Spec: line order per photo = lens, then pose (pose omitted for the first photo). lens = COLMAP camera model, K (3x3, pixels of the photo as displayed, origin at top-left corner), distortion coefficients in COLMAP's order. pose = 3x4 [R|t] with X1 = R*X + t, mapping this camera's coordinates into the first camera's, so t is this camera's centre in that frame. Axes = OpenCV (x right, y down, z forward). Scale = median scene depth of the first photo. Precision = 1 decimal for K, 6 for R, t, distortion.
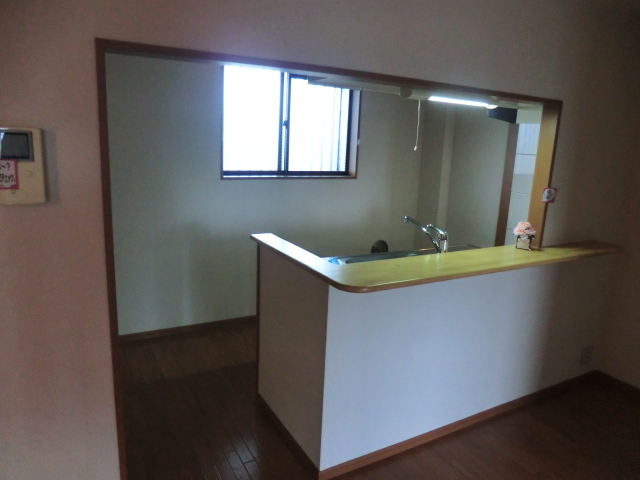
lens RADIAL K [[454.1, 0, 318.3], [0, 454.1, 238.6], [0, 0, 1]] dist [-0.128134, 0.136947]
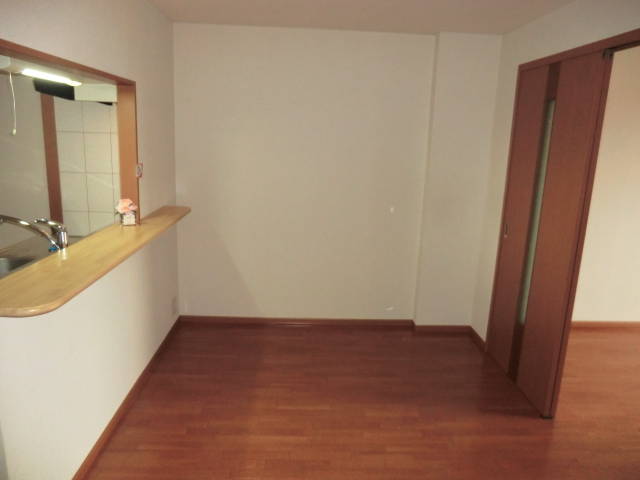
lens RADIAL K [[454.1, 0, 318.3], [0, 454.1, 238.6], [0, 0, 1]] dist [-0.128134, 0.136947]
pose [[0.455006, -0.222897, 0.862141, -0.245838], [0.174577, 0.971707, 0.159088, -0.035371], [-0.873208, 0.078124, 0.481045, 0.118512]]
